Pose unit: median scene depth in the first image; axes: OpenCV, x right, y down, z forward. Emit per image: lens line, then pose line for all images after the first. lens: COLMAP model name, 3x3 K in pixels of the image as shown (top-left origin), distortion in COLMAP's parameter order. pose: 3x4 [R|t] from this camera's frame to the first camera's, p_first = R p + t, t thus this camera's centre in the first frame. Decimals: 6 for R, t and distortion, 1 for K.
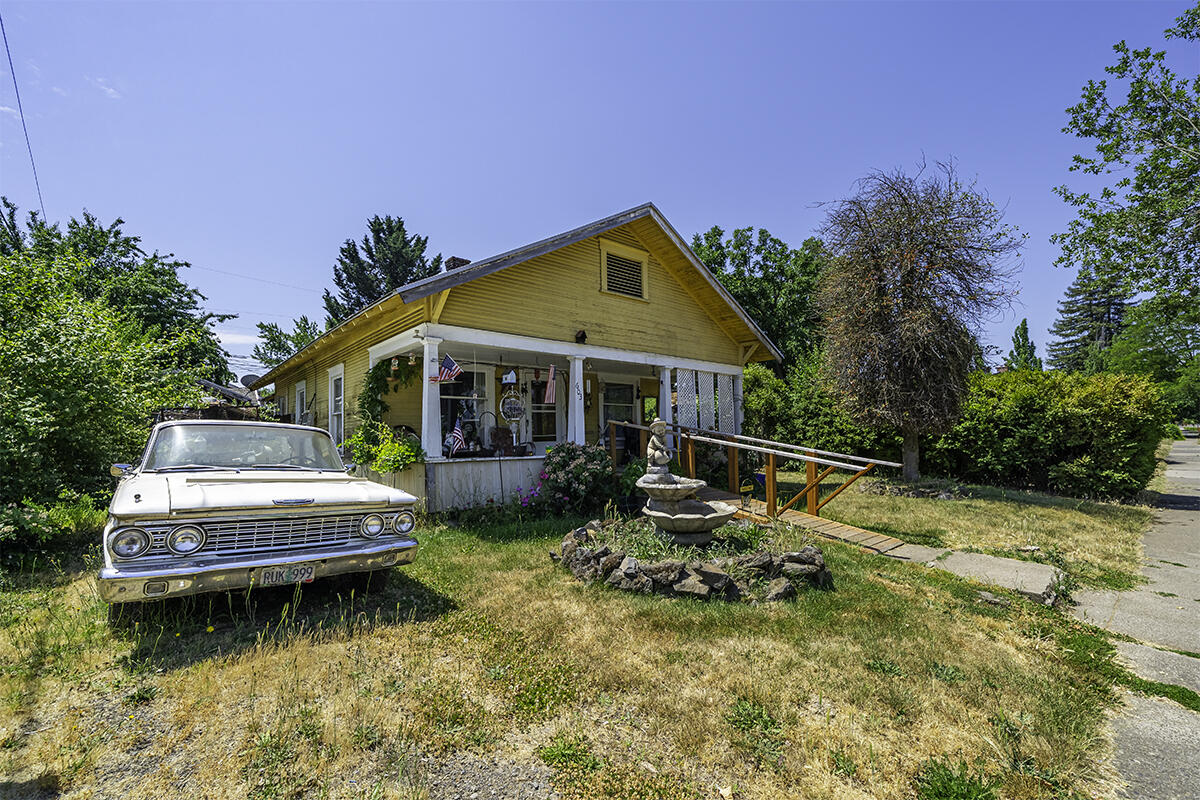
lens RADIAL K [[496.6, 0, 600.4], [0, 496.6, 418.3], [0, 0, 1]] dist [-0.002205, -0.000217]
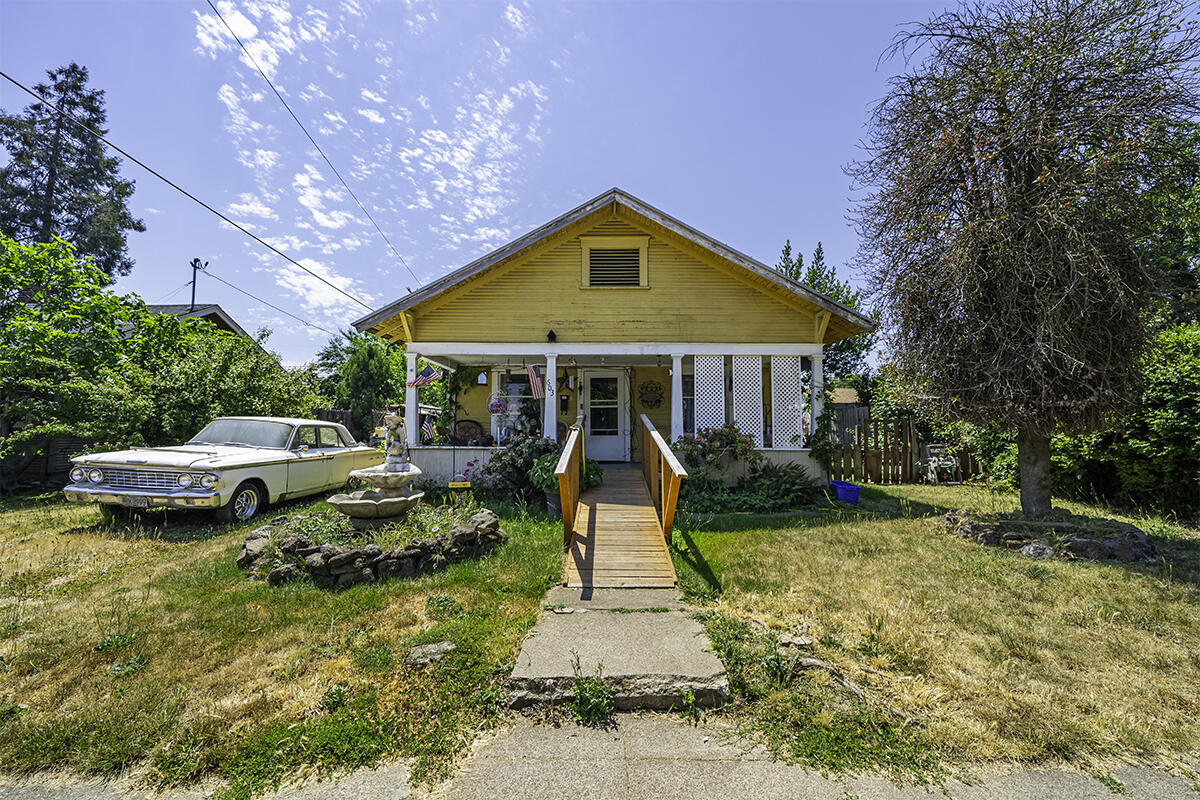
lens RADIAL K [[478.1, 0, 600.0], [0, 478.1, 400.0], [0, 0, 1]] dist [-0.001619, -0.000222]
pose [[0.757887, -0.027381, -0.651811, 0.661316], [0.009392, 0.999473, -0.031064, 0.004356], [0.652319, 0.017421, 0.757745, 0.282021]]
